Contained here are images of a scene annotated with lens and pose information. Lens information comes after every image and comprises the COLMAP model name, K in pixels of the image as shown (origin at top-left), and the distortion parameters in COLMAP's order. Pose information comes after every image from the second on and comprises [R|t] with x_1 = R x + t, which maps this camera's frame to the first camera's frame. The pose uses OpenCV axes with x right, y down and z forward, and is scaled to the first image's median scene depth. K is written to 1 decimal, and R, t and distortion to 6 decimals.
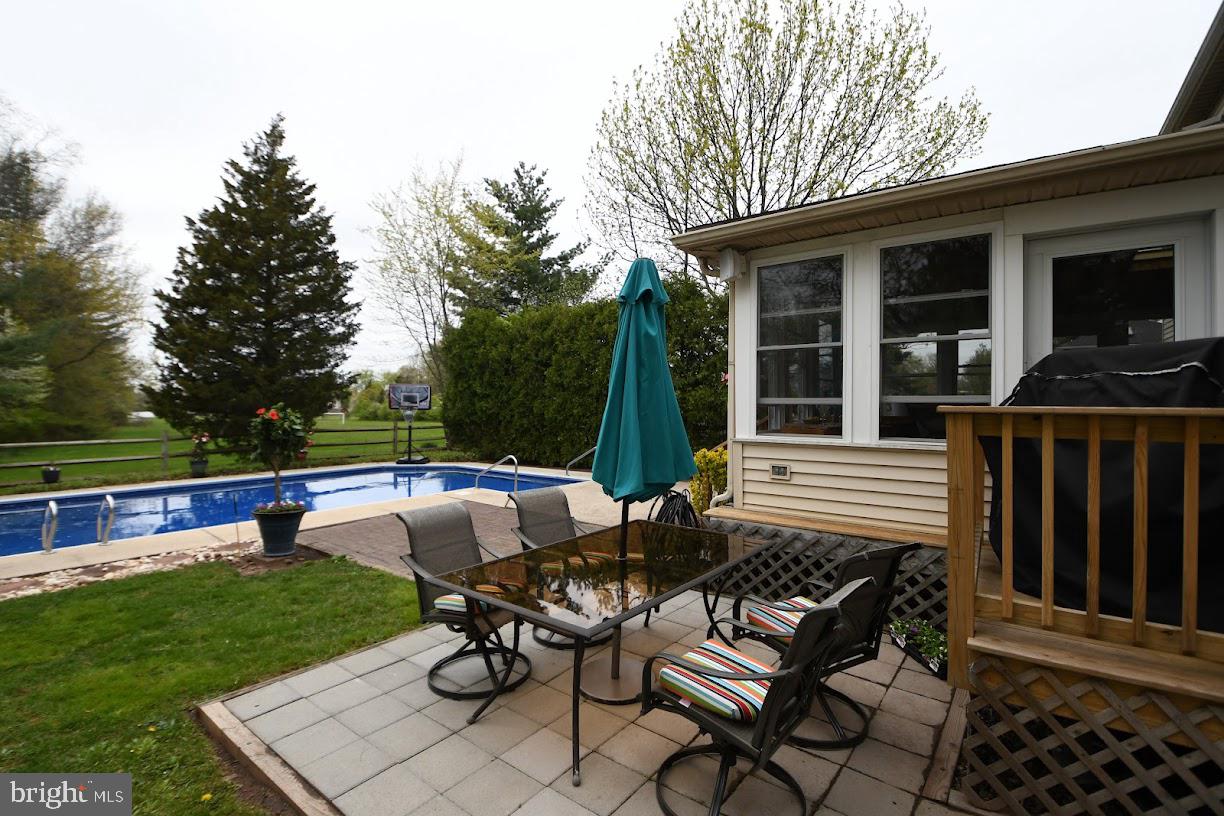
lens RADIAL K [[548.8, 0, 612.0], [0, 548.8, 408.0], [0, 0, 1]] dist [0.000967, -0.013851]
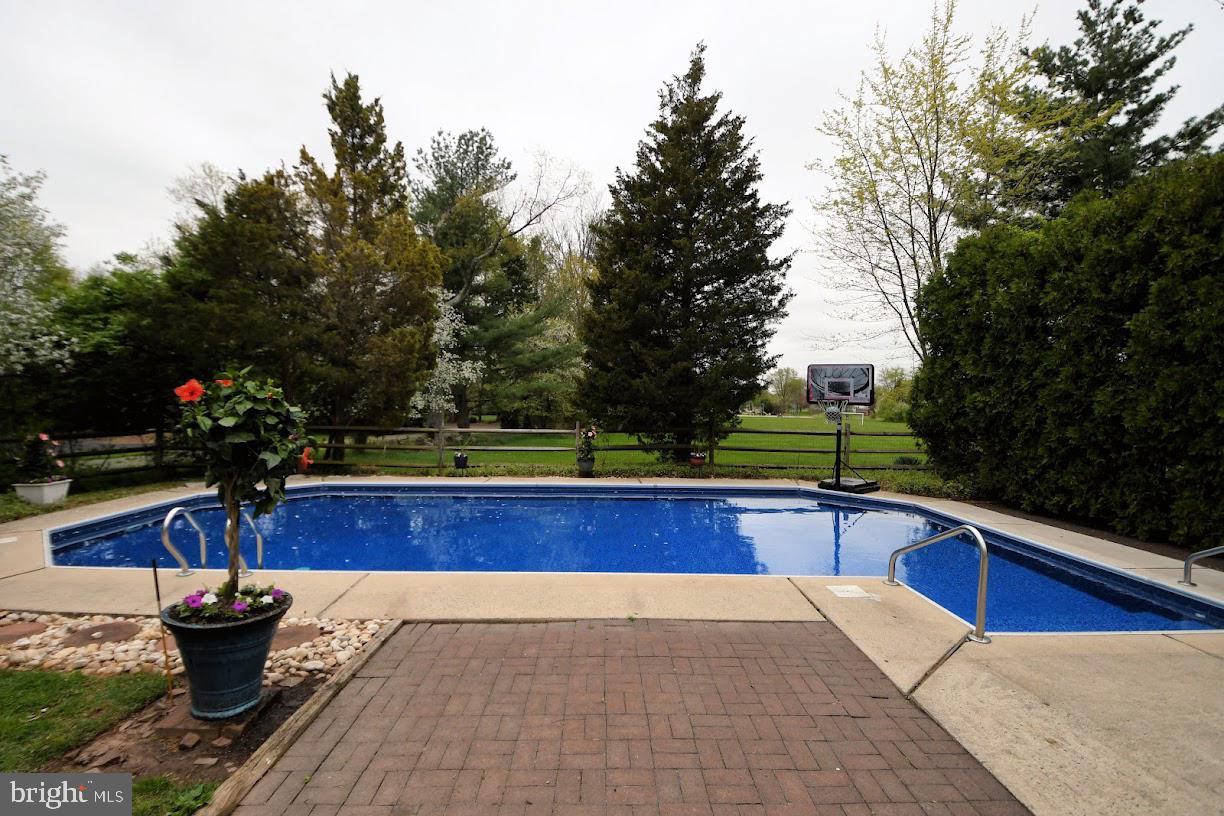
lens RADIAL K [[548.8, 0, 612.0], [0, 548.8, 408.0], [0, 0, 1]] dist [0.000967, -0.013851]
pose [[0.611783, 0.016351, -0.790857, -0.027674], [-0.017867, 0.999817, 0.006850, 0.006358], [0.790824, 0.009939, 0.611963, 0.377659]]
